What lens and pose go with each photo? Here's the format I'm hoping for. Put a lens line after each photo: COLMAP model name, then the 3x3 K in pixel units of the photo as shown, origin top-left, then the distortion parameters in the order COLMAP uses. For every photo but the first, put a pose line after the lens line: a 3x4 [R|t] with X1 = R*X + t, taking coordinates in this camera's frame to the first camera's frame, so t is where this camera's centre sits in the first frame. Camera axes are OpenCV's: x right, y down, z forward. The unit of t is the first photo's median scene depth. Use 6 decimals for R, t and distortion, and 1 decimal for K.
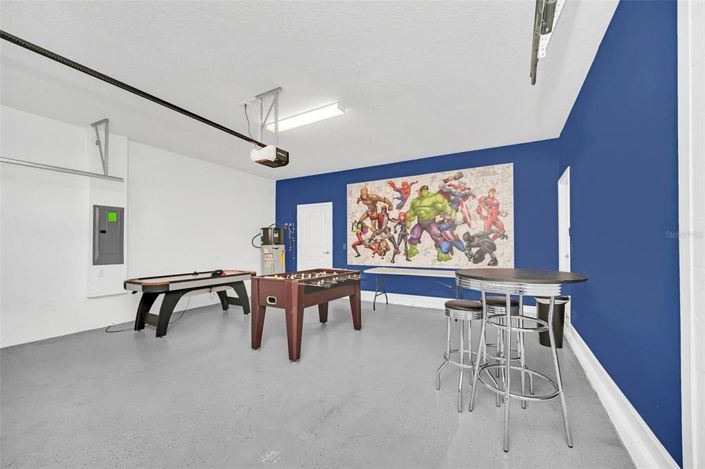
lens RADIAL K [[277.7, 0, 353.4], [0, 277.7, 241.3], [0, 0, 1]] dist [-0.000753, -0.000003]
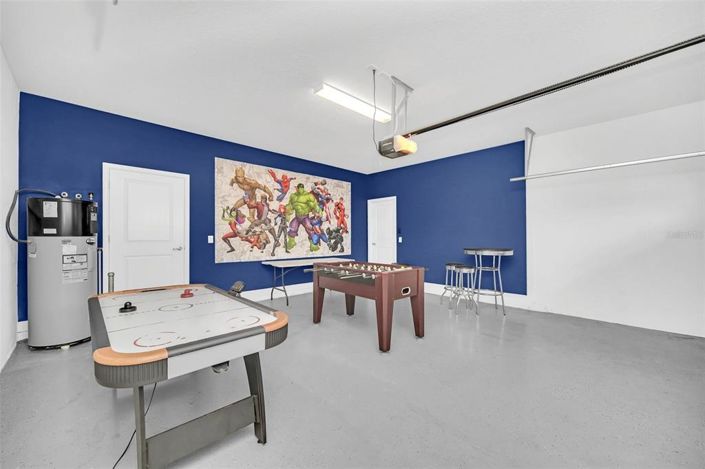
lens RADIAL K [[277.7, 0, 352.4], [0, 277.7, 237.0], [0, 0, 1]] dist [-0.000753, -0.000003]
pose [[0.279584, 0.002957, 0.960117, -0.733627], [-0.016715, 0.999859, 0.001788, 0.005968], [-0.959976, -0.016549, 0.279594, 0.485994]]
